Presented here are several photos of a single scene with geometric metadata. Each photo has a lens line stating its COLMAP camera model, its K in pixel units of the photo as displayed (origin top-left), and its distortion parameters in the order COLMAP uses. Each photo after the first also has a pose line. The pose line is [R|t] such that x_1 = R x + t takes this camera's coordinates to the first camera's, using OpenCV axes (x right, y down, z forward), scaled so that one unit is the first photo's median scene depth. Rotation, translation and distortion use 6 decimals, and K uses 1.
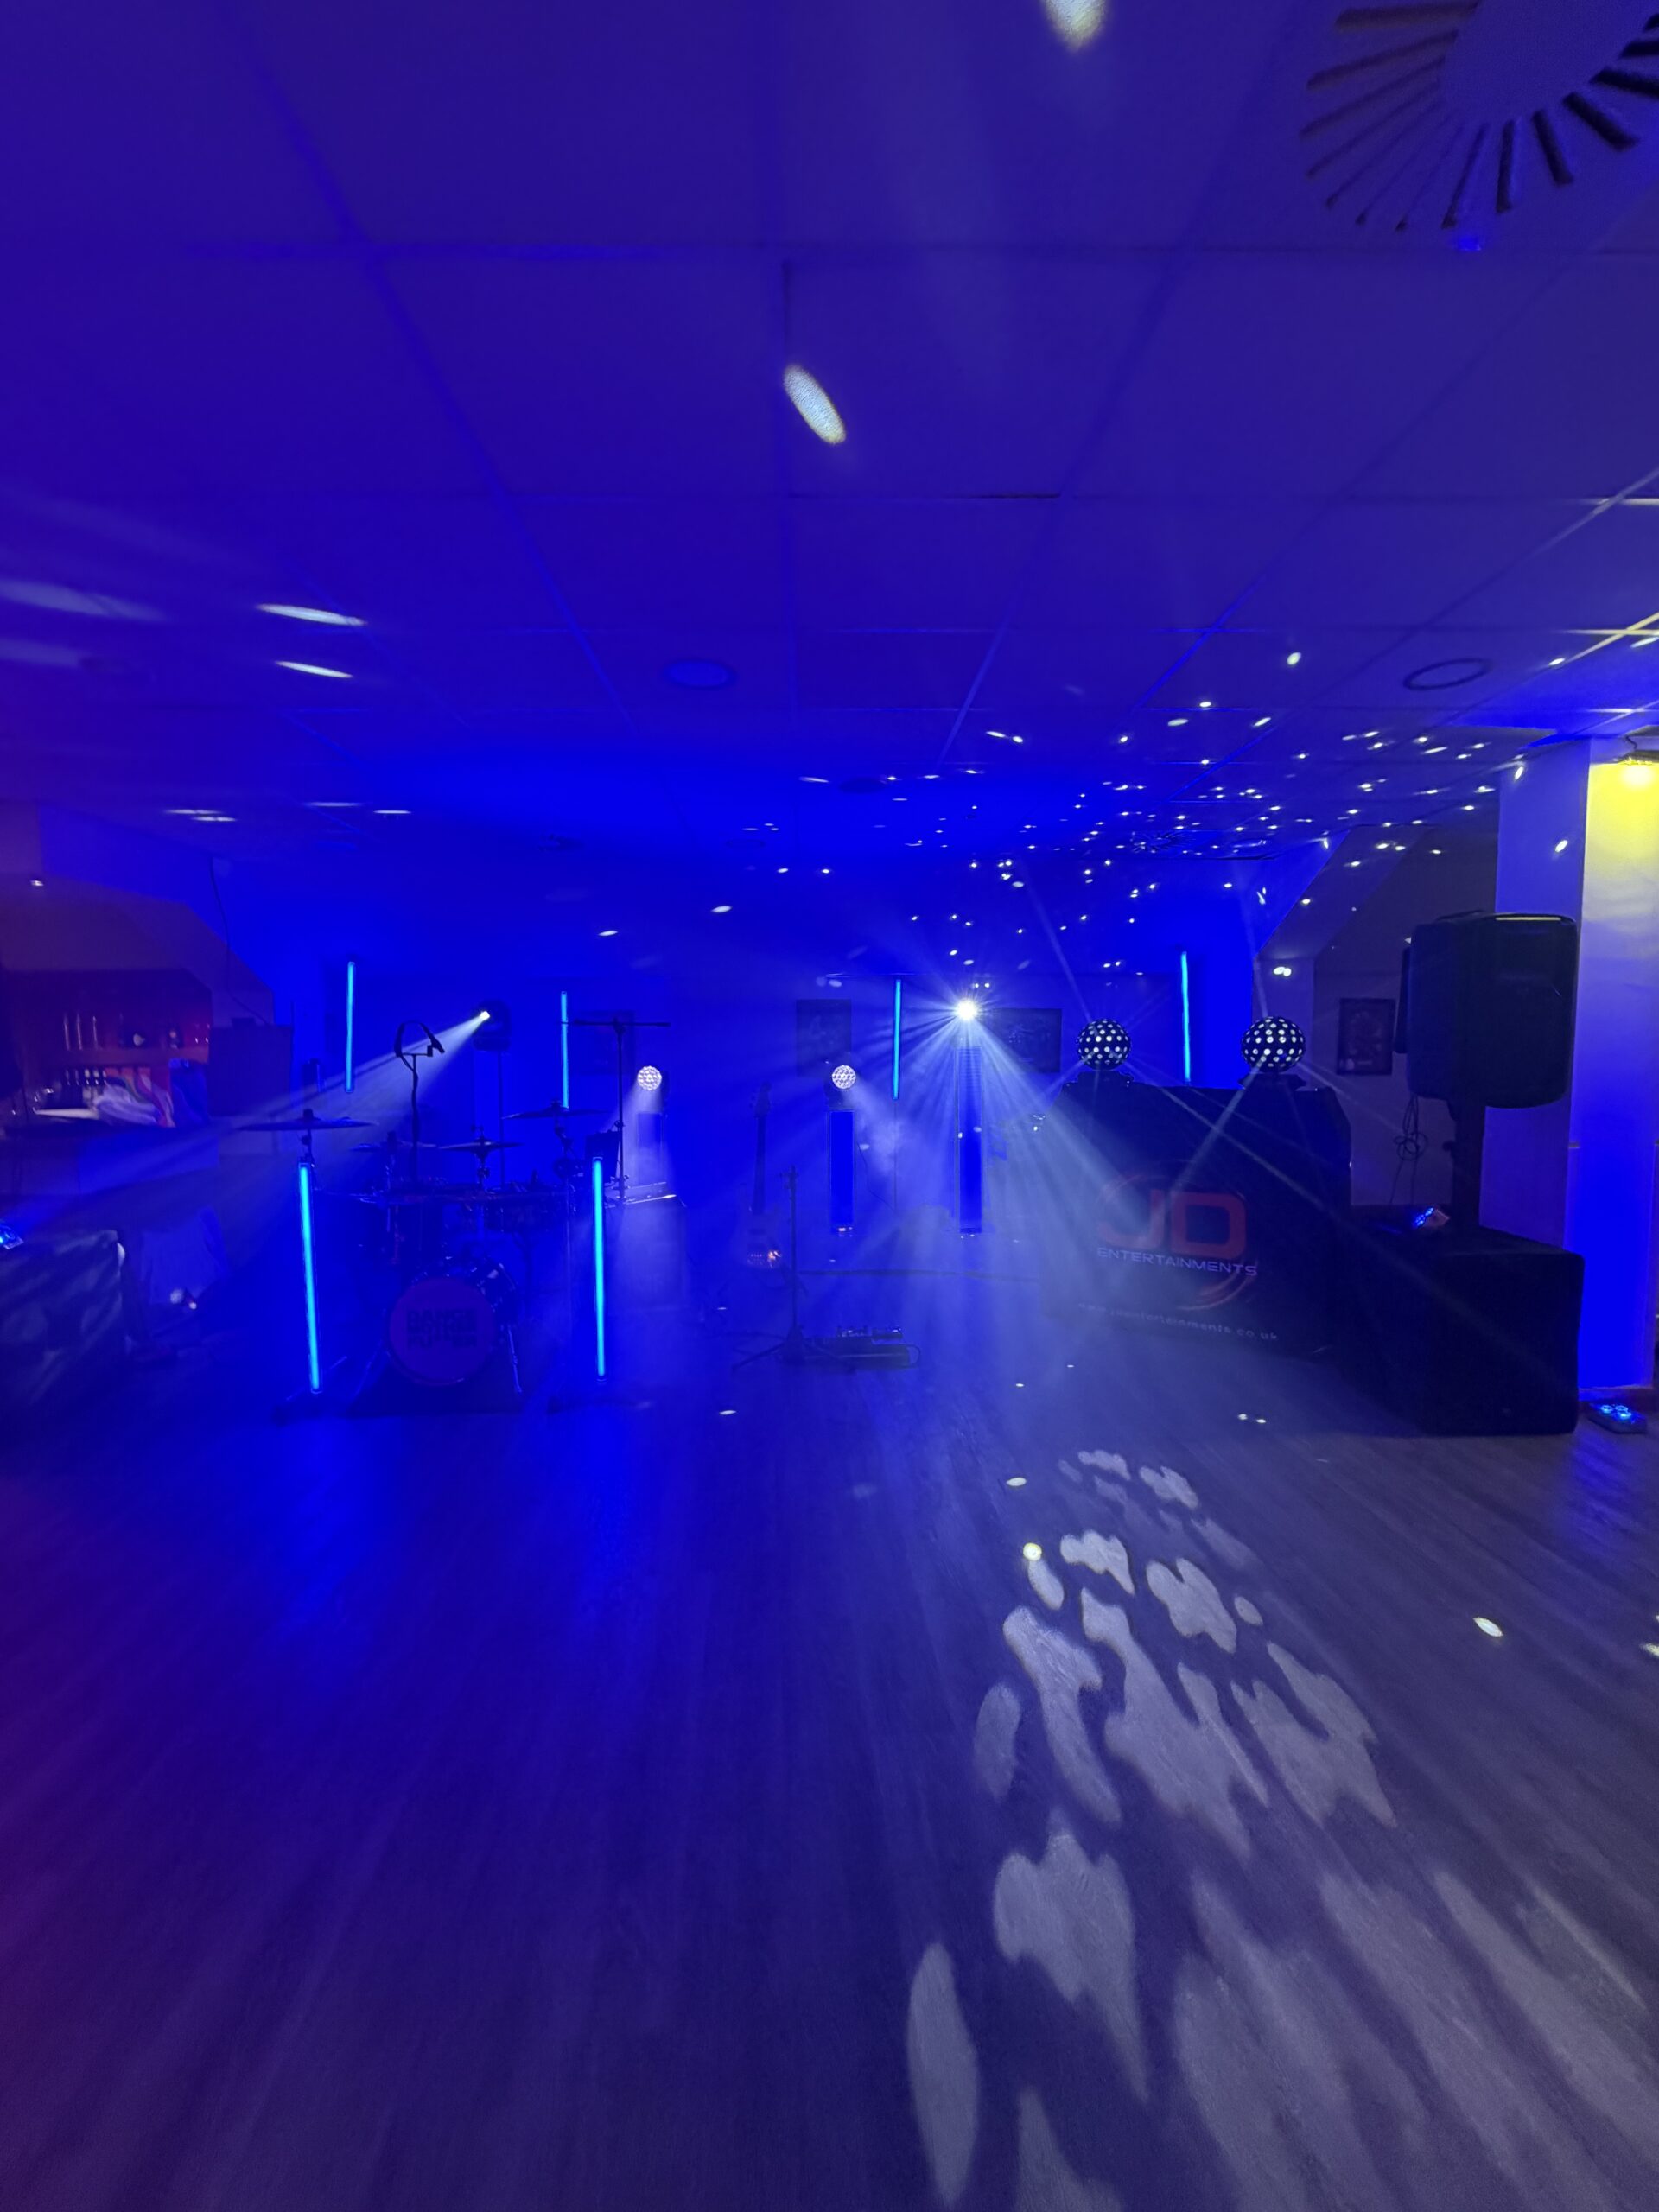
lens RADIAL K [[878.8, 0, 829.5], [0, 878.8, 1106.0], [0, 0, 1]] dist [0.000039, 0.000038]
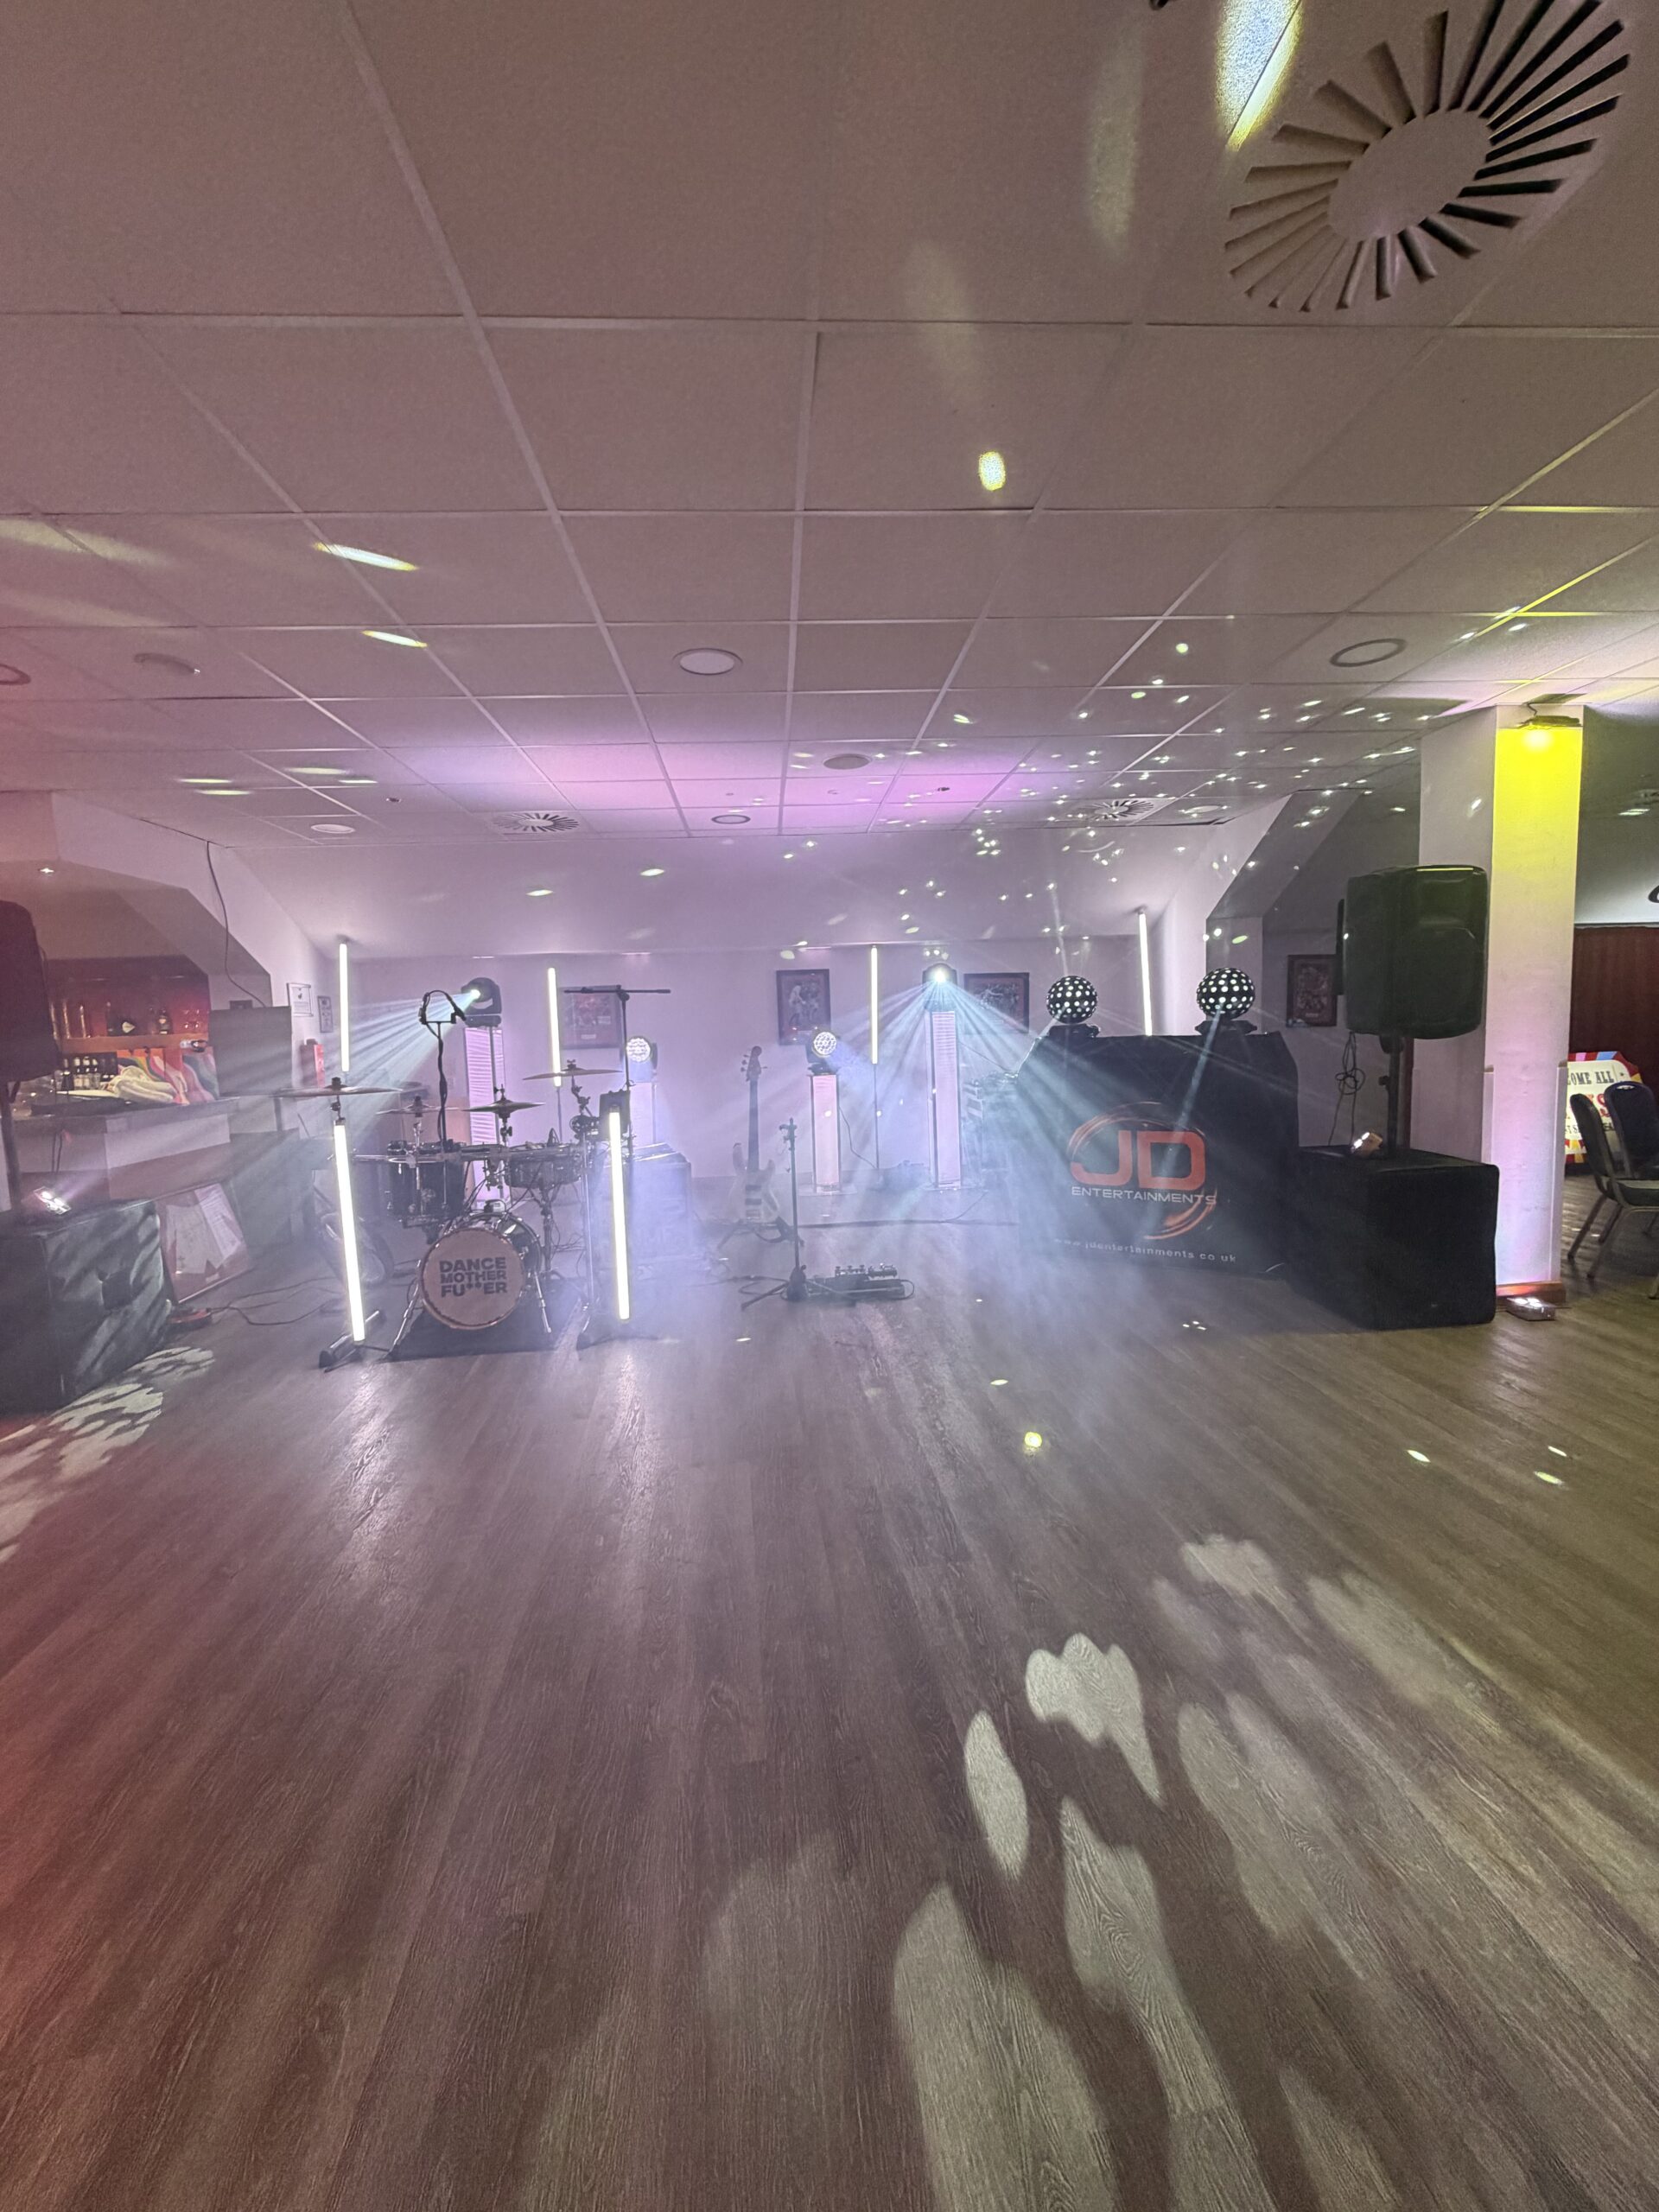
lens RADIAL K [[879.8, 0, 827.9], [0, 879.8, 1104.3], [0, 0, 1]] dist [0.000218, -0.000195]
pose [[0.998741, -0.032950, 0.037821, -0.040331], [0.032138, 0.999244, 0.021890, 0.032315], [-0.038514, -0.020647, 0.999045, -0.087397]]
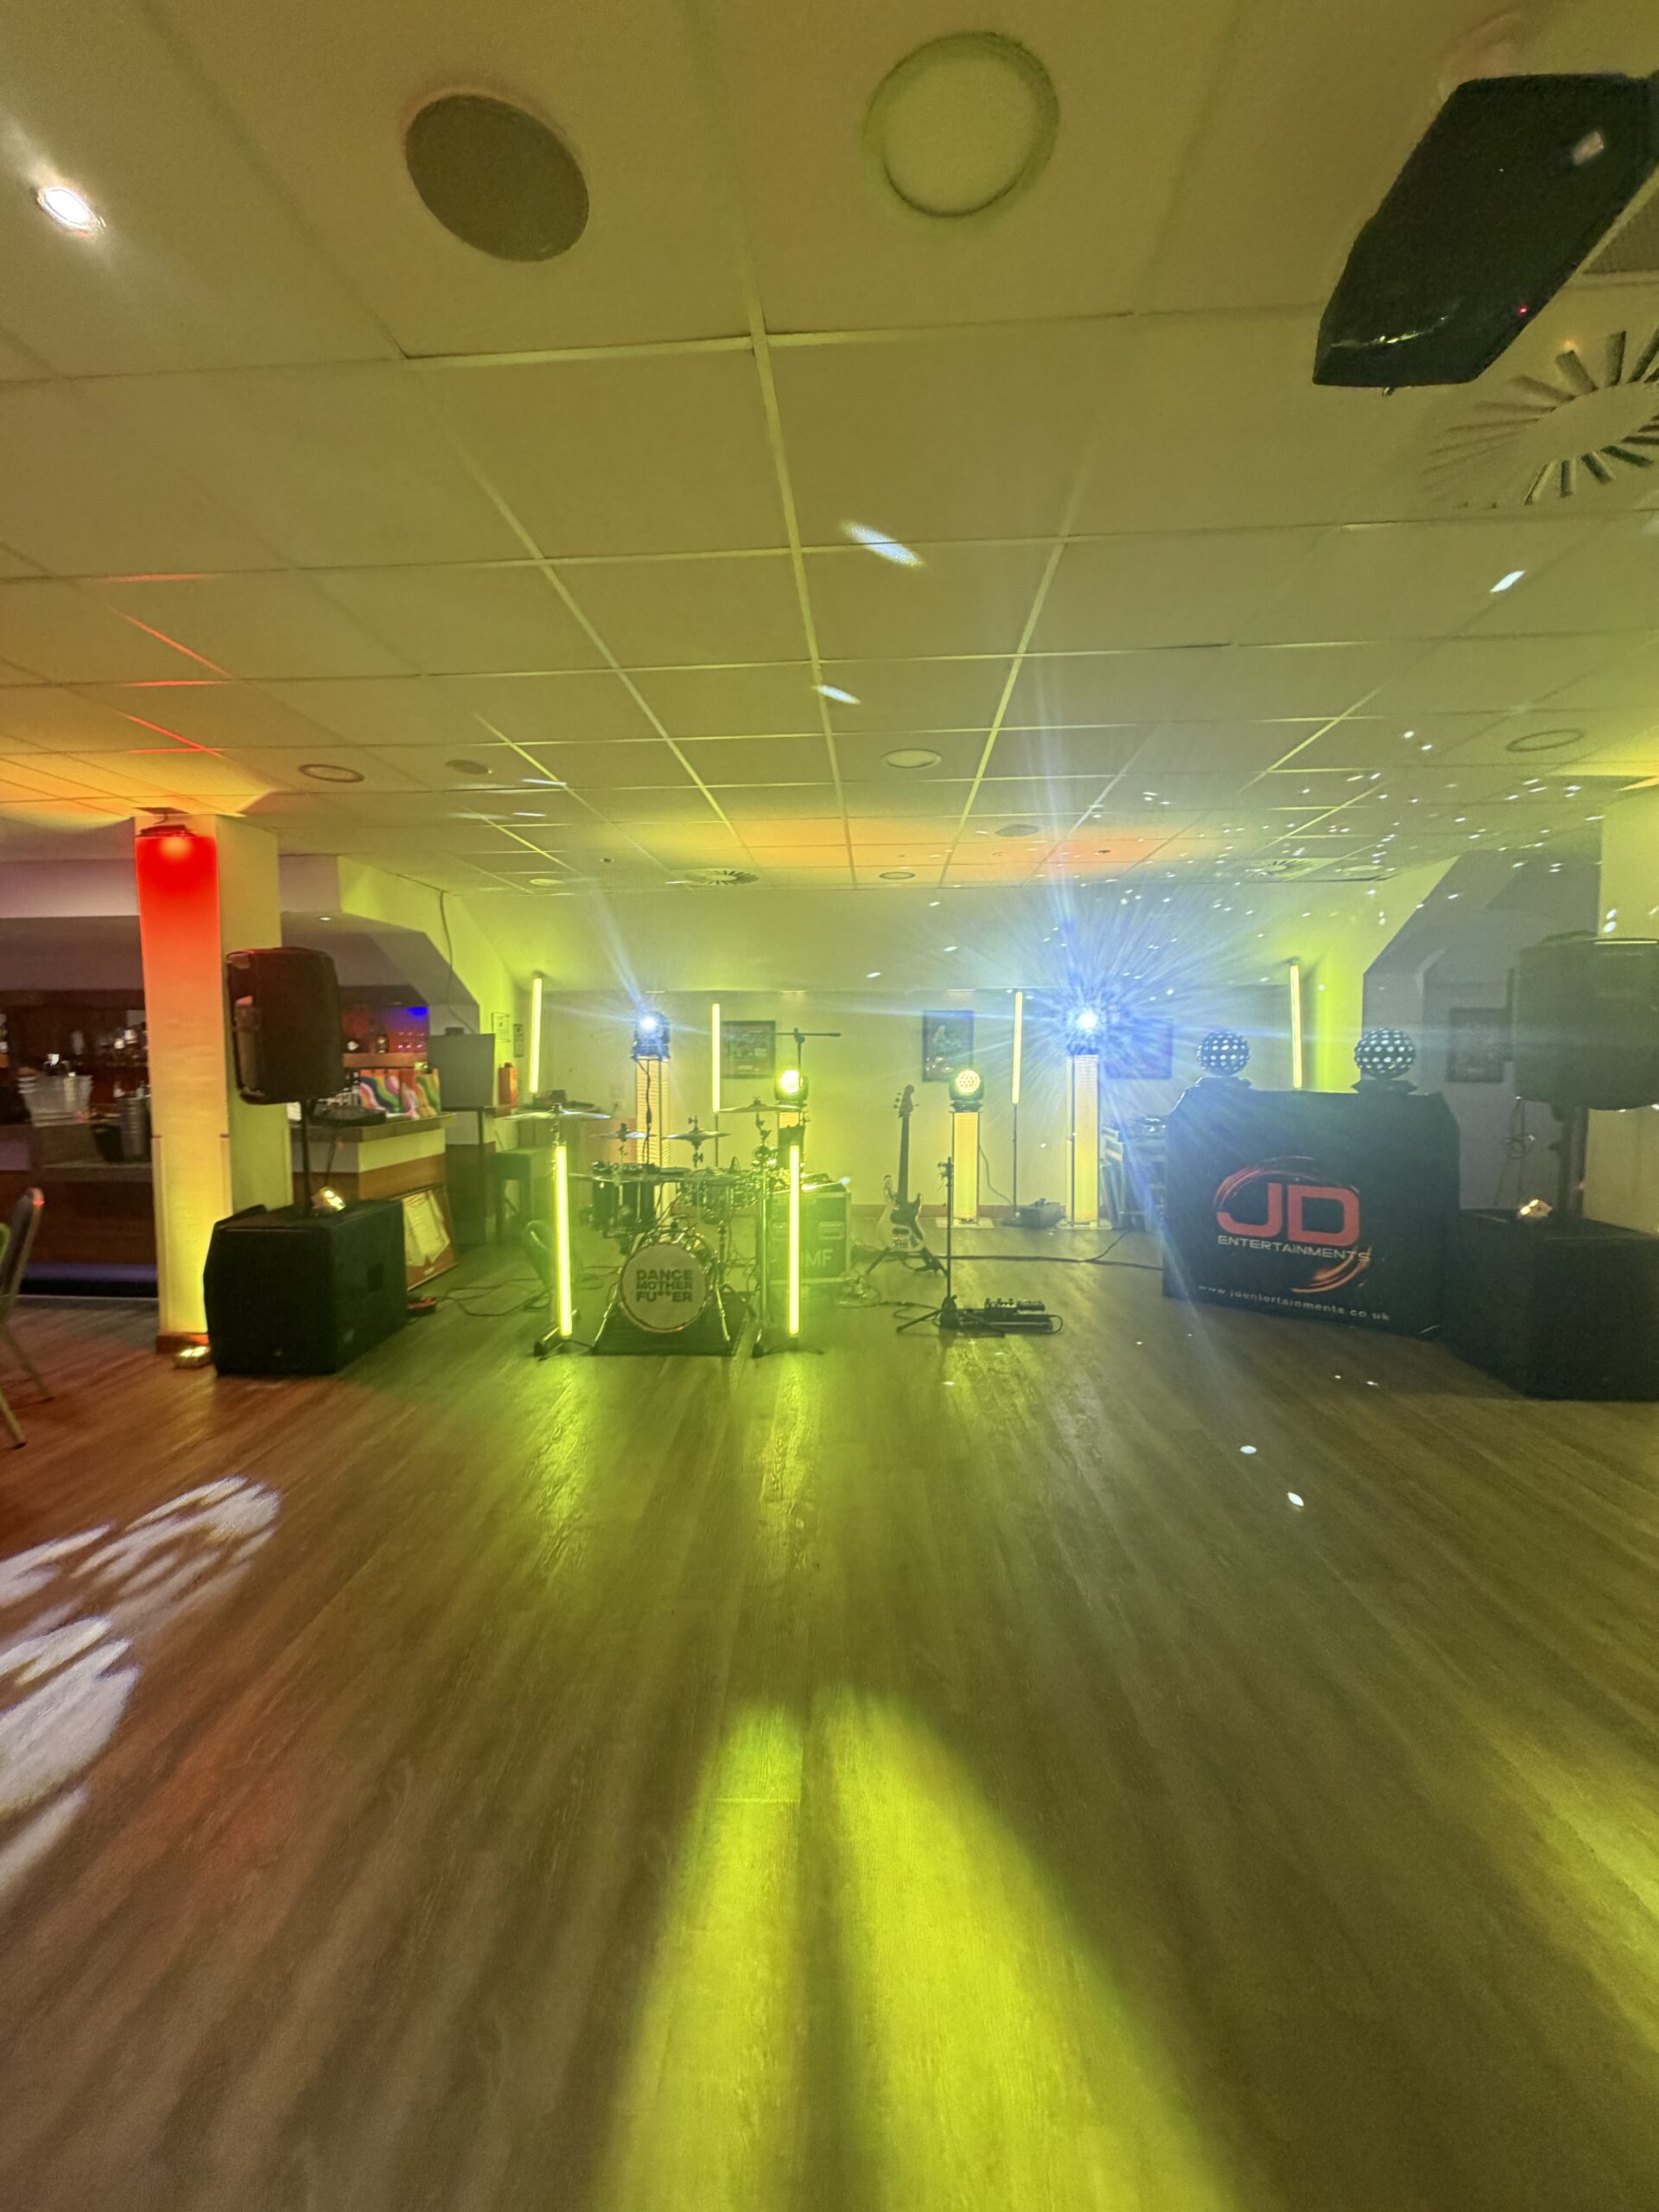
lens RADIAL K [[879.8, 0, 827.9], [0, 879.8, 1104.3], [0, 0, 1]] dist [0.000218, -0.000195]
pose [[0.995975, 0.008112, -0.089259, -0.108770], [-0.008897, 0.999925, -0.008407, 0.011440], [0.089184, 0.009167, 0.995973, -0.188691]]
